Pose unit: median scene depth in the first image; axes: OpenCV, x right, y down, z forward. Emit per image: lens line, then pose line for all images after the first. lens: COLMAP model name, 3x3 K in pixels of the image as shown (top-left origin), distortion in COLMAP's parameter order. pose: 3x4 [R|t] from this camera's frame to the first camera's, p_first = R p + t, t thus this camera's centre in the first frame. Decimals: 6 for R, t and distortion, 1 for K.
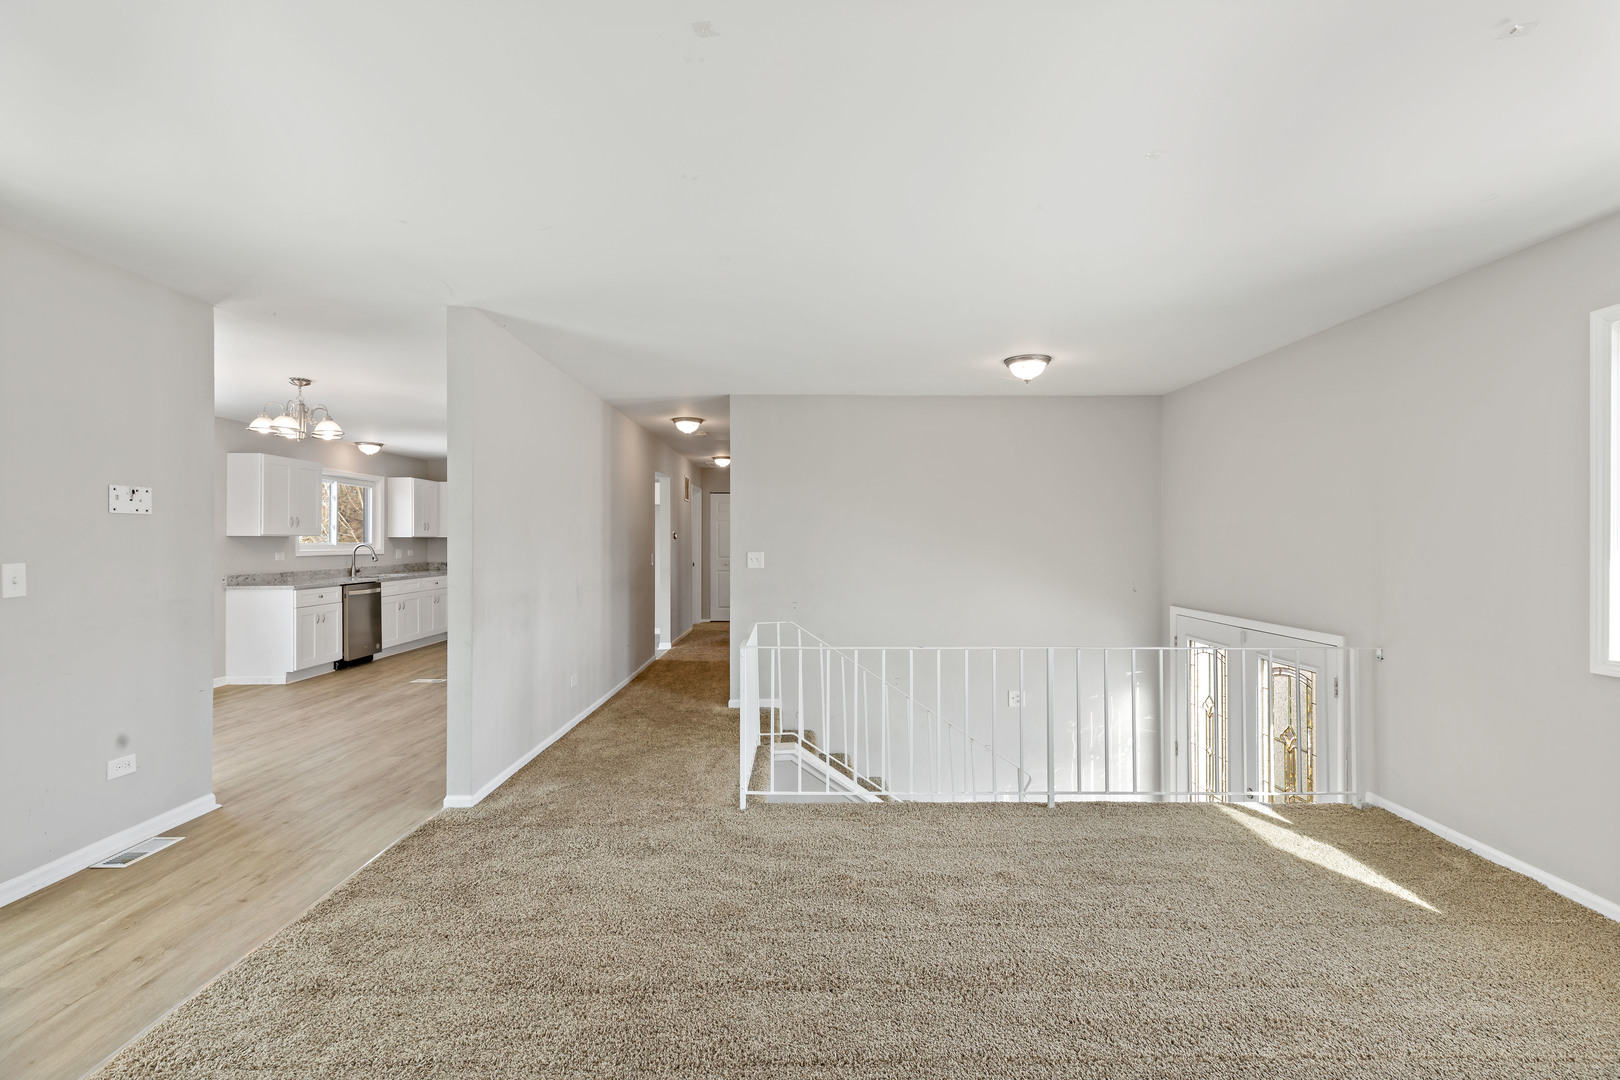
lens RADIAL K [[726.3, 0, 804.6], [0, 726.3, 546.4], [0, 0, 1]] dist [0.004375, 0.000494]
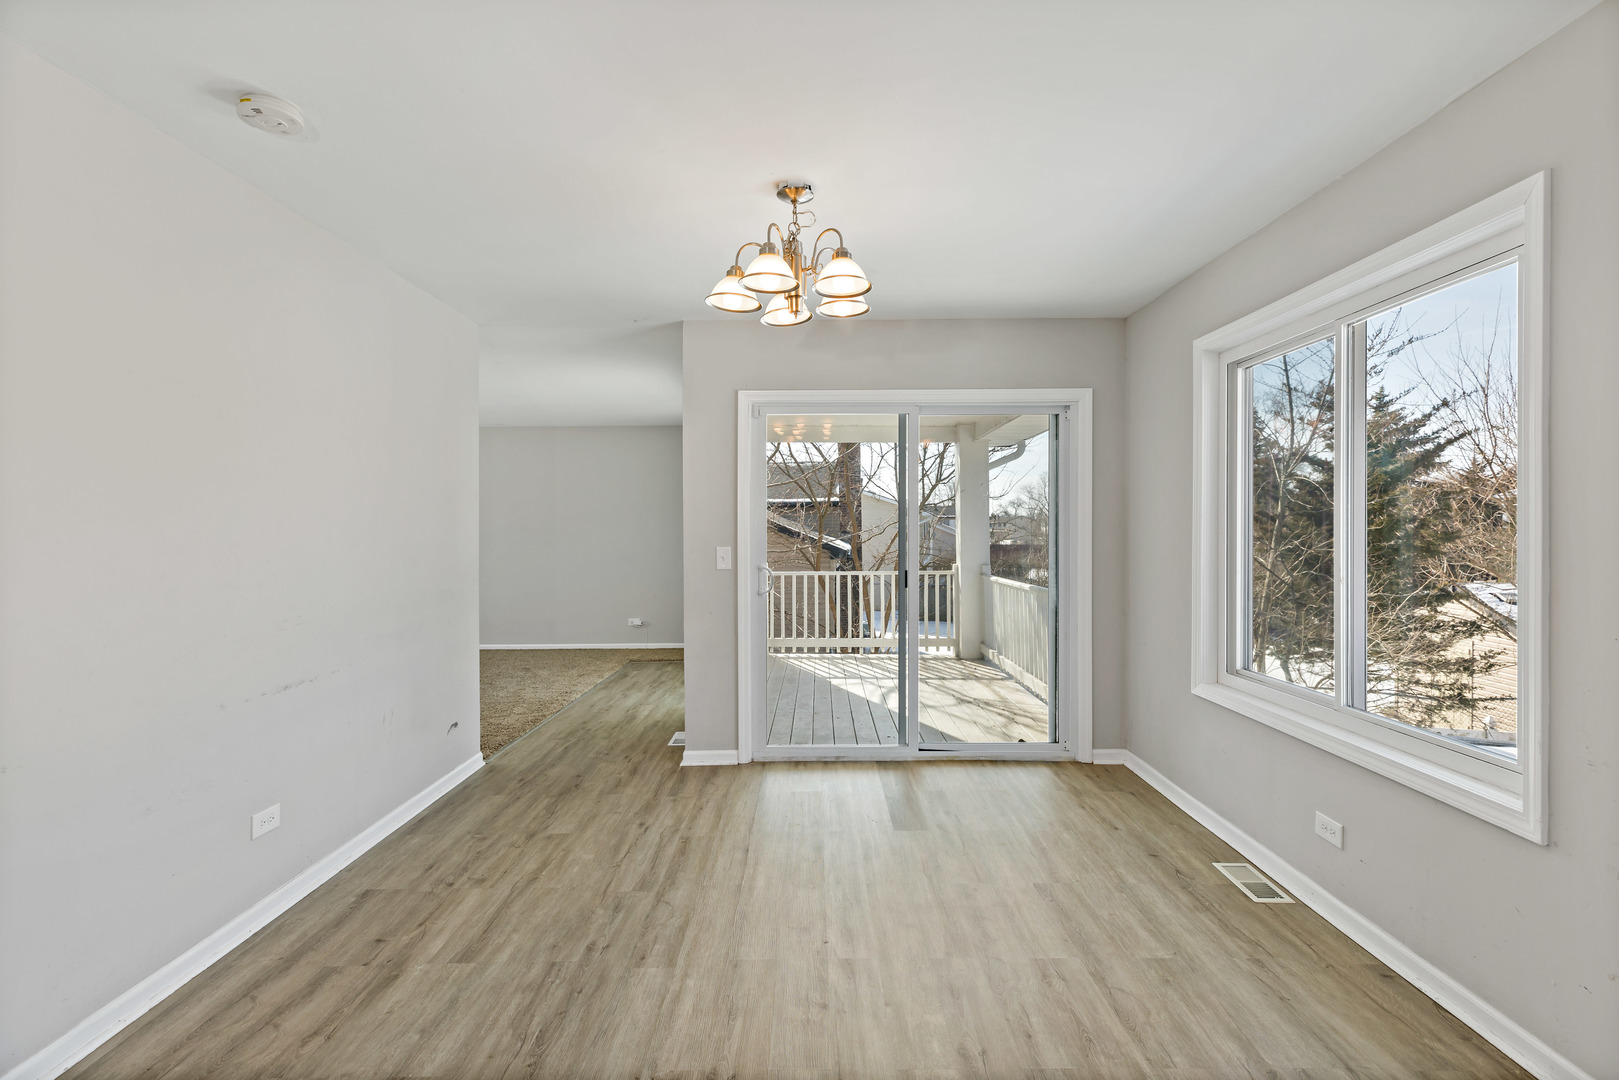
lens RADIAL K [[725.8, 0, 811.2], [0, 725.8, 538.0], [0, 0, 1]] dist [0.004375, 0.000494]
pose [[-0.999940, 0.006312, 0.008956, -0.425778], [0.006477, 0.999809, 0.018430, -0.005188], [-0.008838, 0.018487, -0.999790, 0.885685]]
